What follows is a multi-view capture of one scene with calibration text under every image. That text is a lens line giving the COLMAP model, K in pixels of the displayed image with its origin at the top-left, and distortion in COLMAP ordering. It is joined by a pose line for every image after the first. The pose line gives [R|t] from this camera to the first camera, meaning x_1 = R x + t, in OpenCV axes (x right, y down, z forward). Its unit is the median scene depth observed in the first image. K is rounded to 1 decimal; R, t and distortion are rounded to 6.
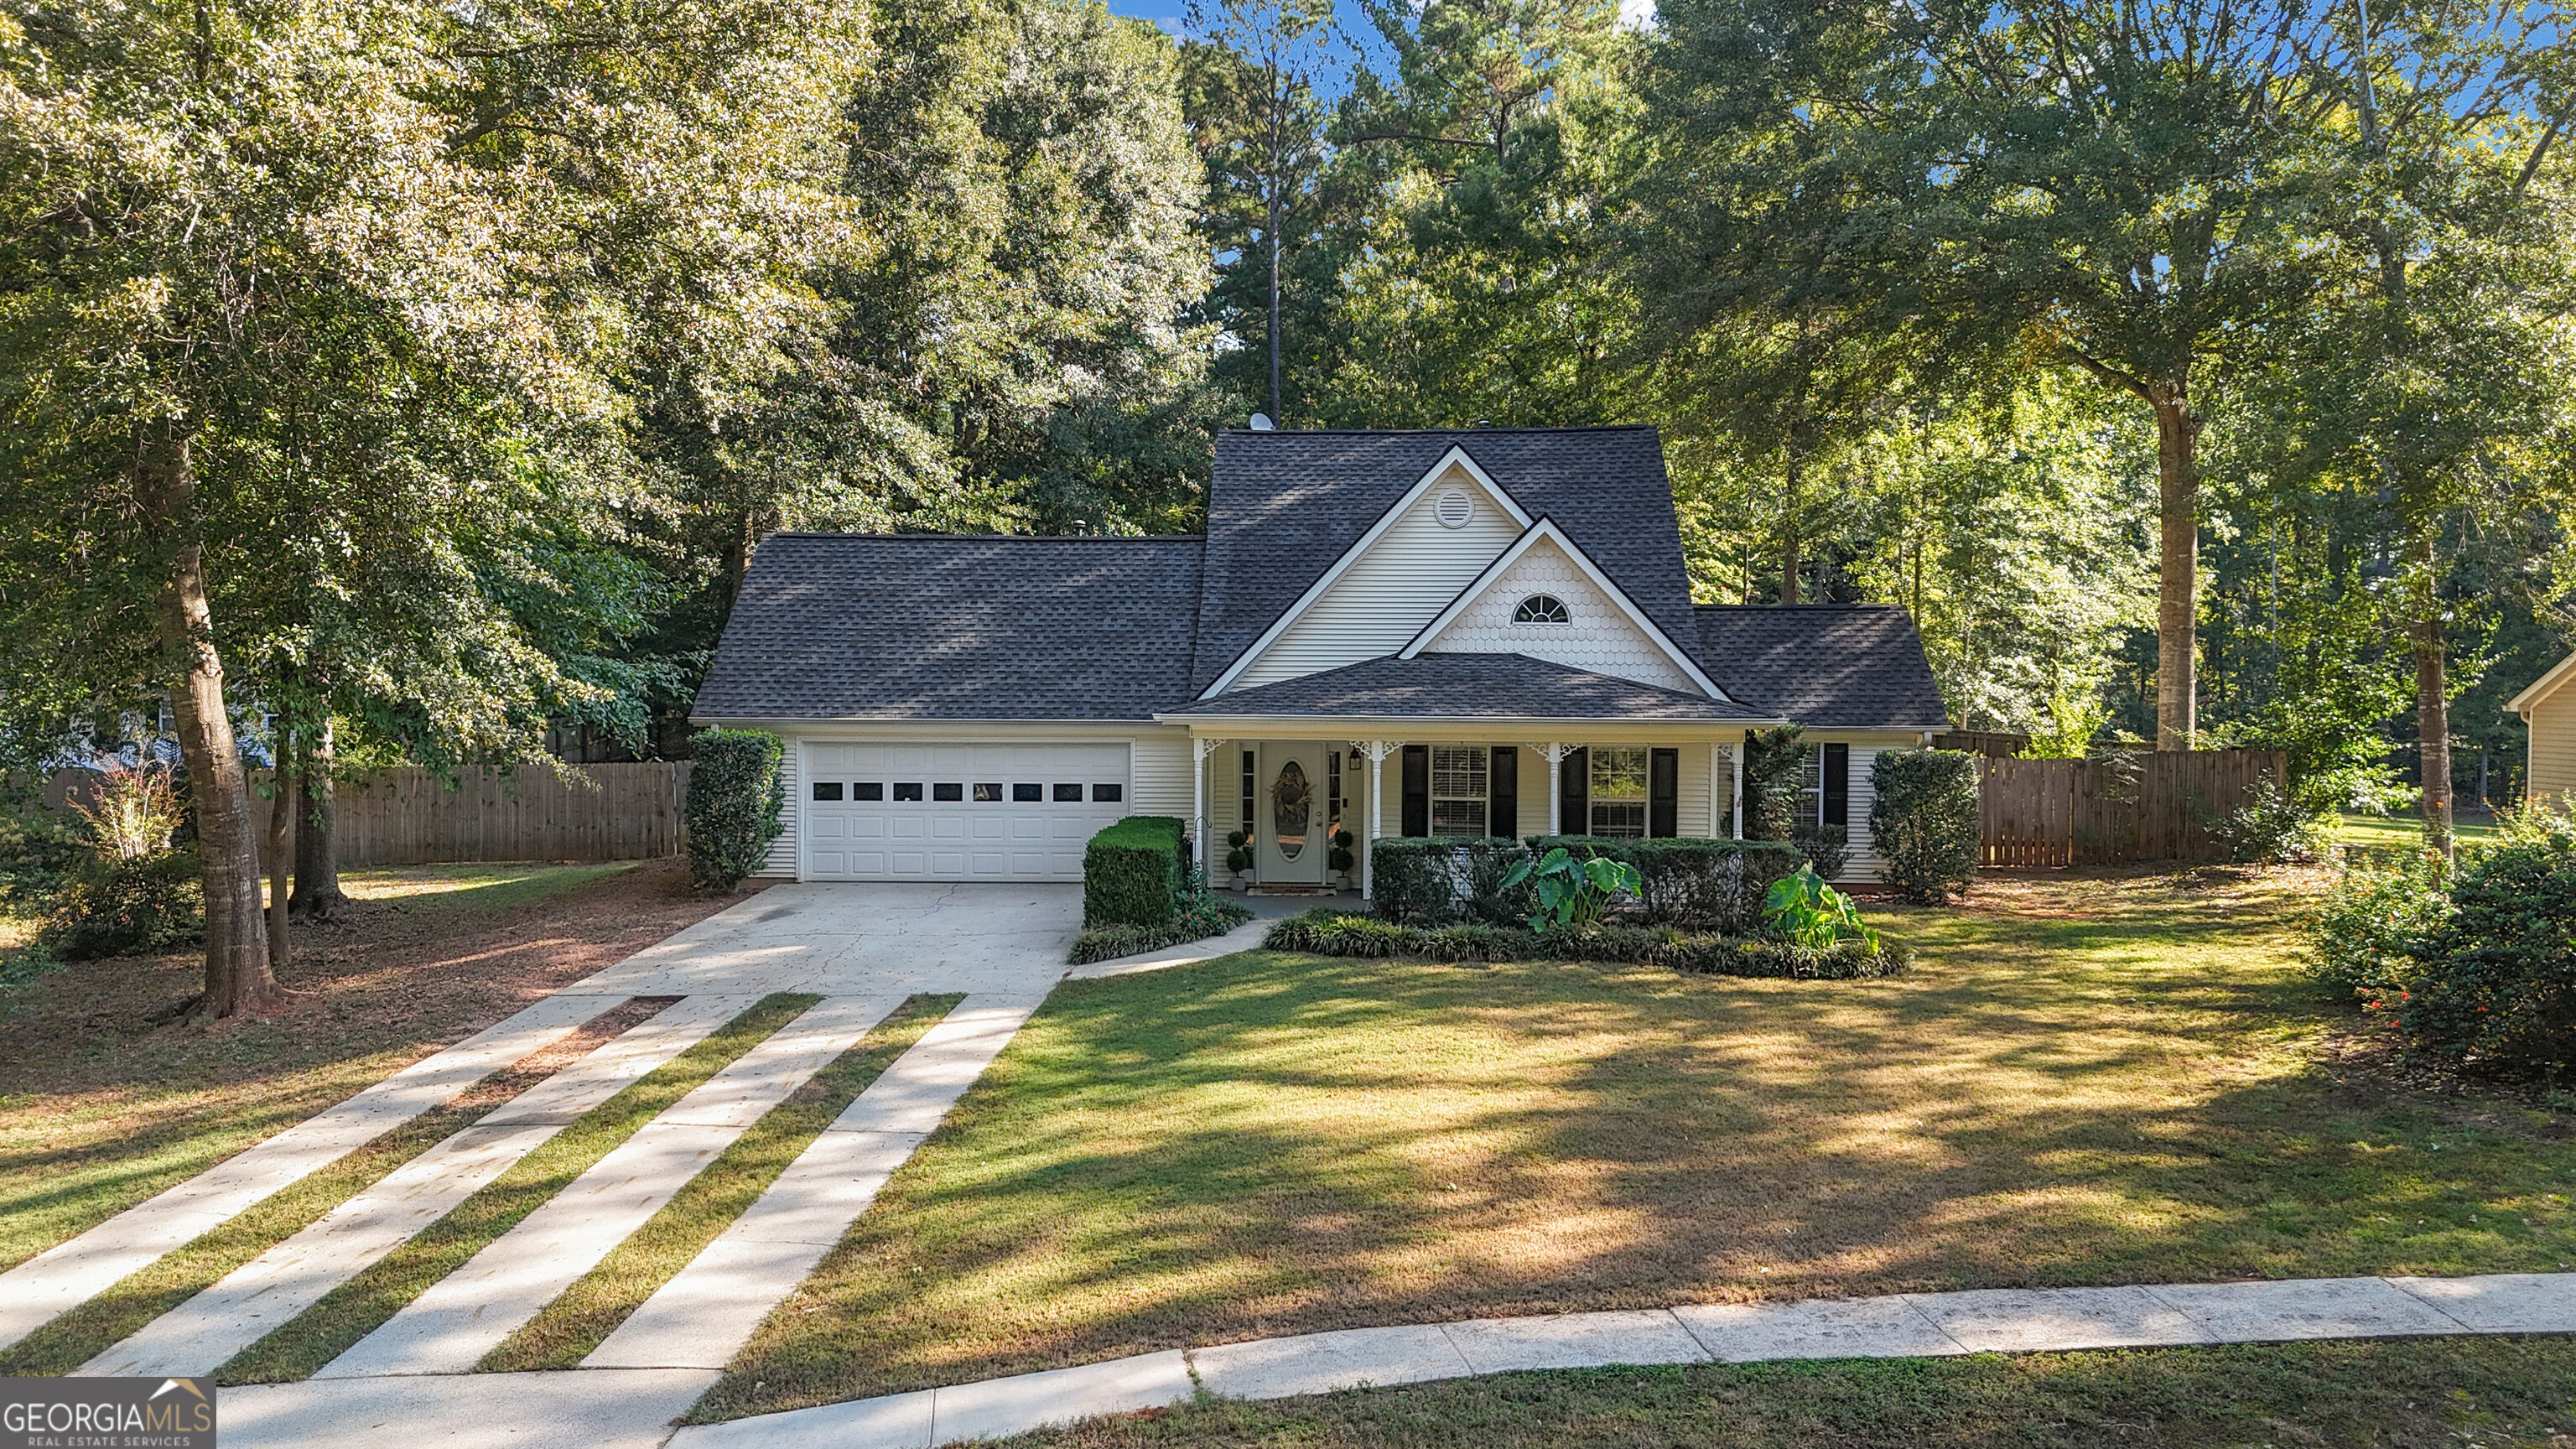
lens RADIAL K [[1900.3, 0, 1292.2], [0, 1900.3, 716.5], [0, 0, 1]] dist [0.052186, -0.032372]
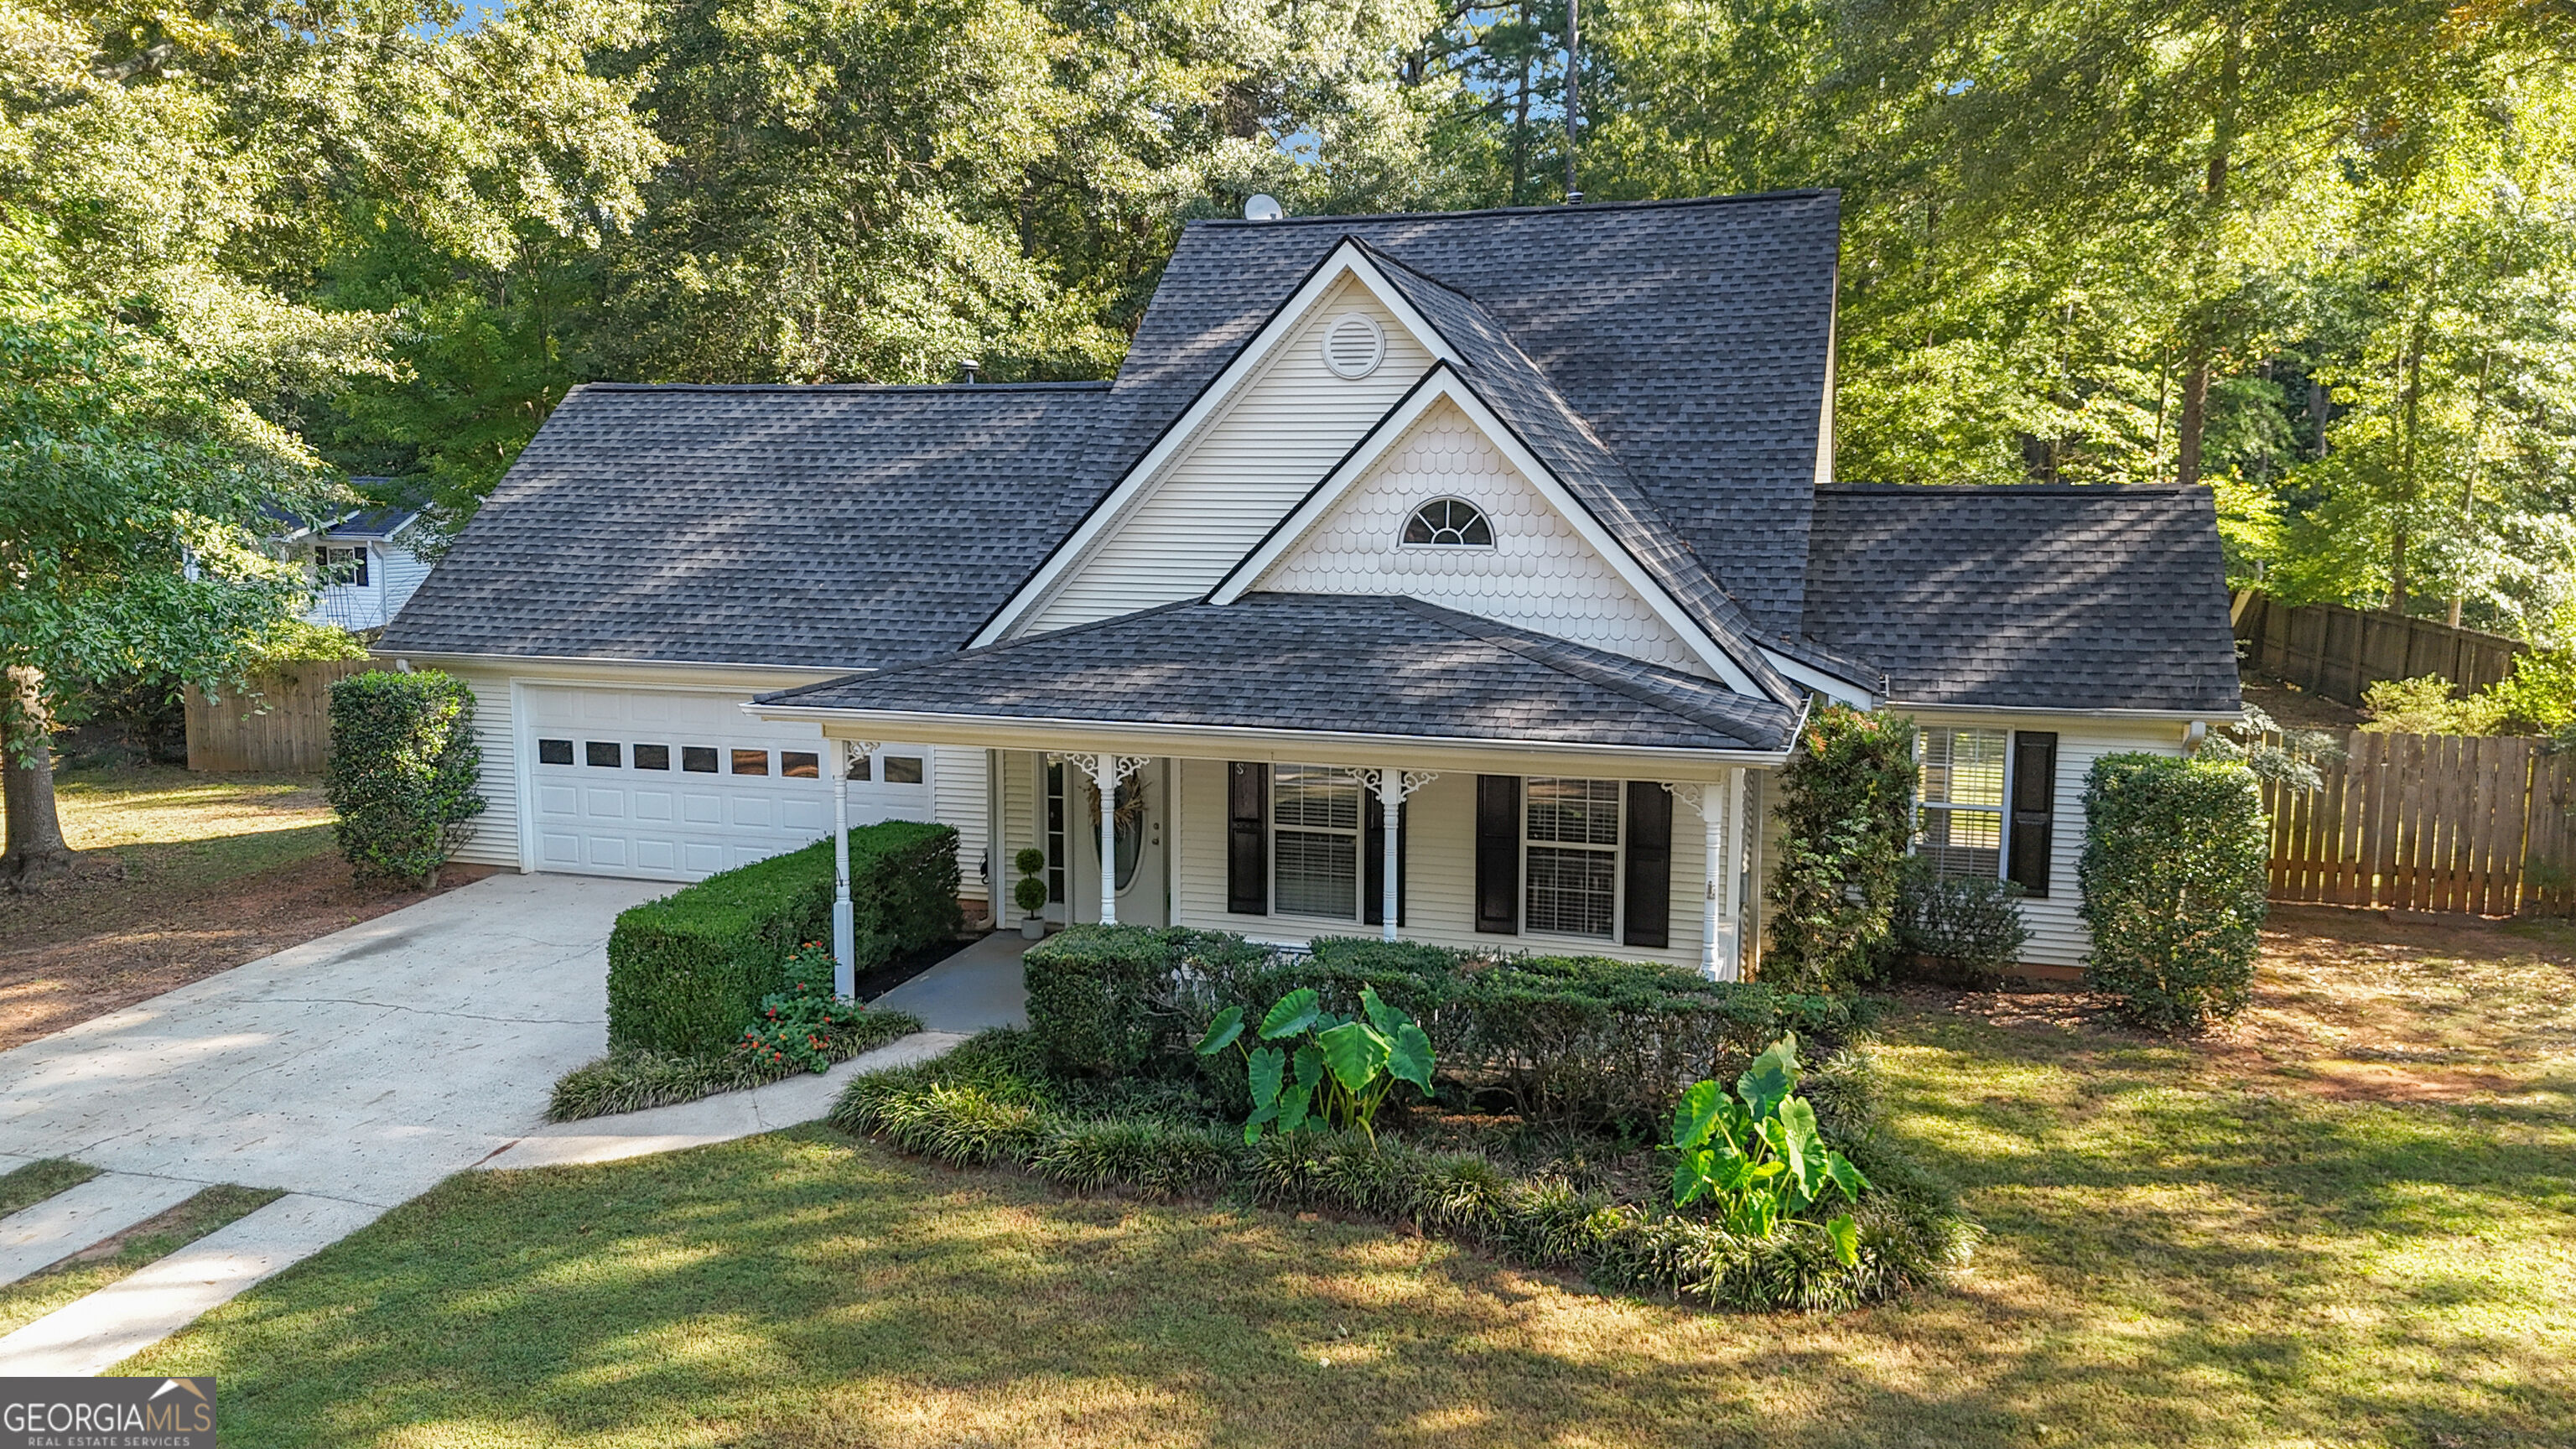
lens RADIAL K [[1906.1, 0, 1288.0], [0, 1906.1, 724.5], [0, 0, 1]] dist [0.028704, -0.003968]
pose [[0.964816, 0.033783, -0.260746, 0.219153], [-0.004167, 0.993551, 0.113308, -0.055654], [0.262893, -0.108235, 0.958735, 0.376799]]
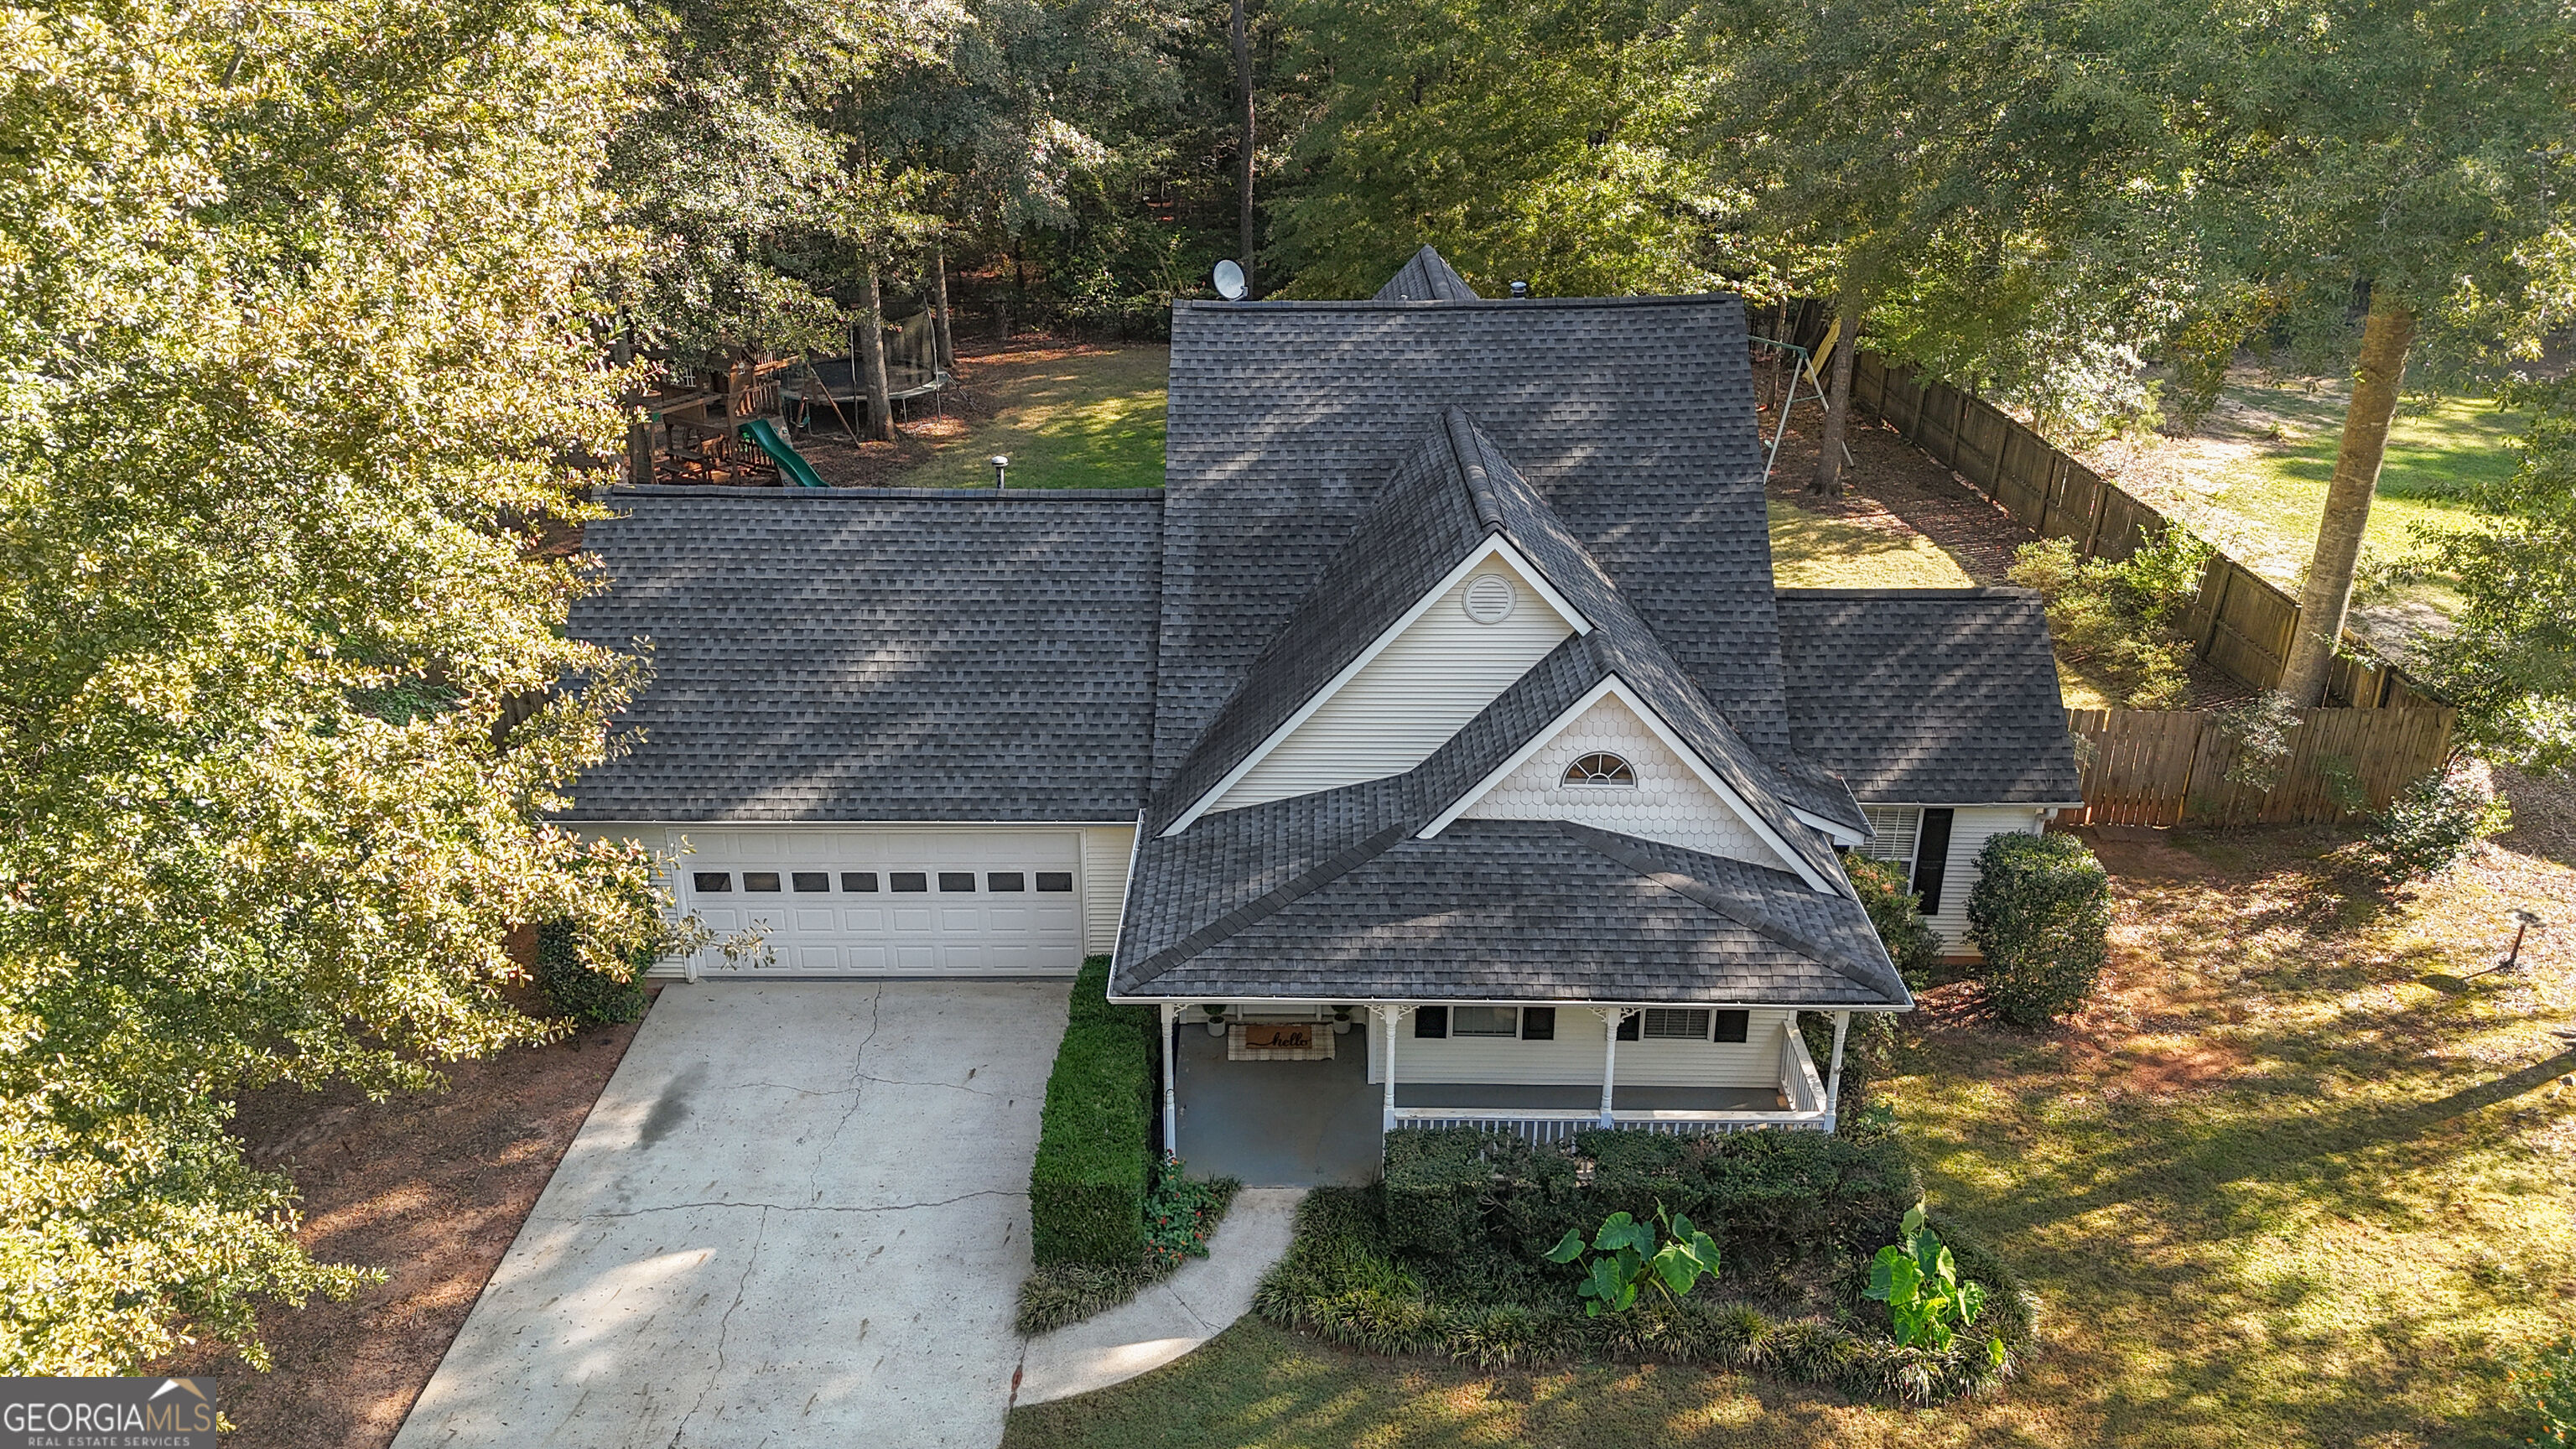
lens RADIAL K [[1900.3, 0, 1292.2], [0, 1900.3, 716.5], [0, 0, 1]] dist [0.052186, -0.032372]
pose [[0.999734, -0.012631, 0.019288, -0.009102], [0.004344, 0.924781, 0.380474, -0.341976], [-0.022643, -0.380289, 0.924590, 0.263765]]
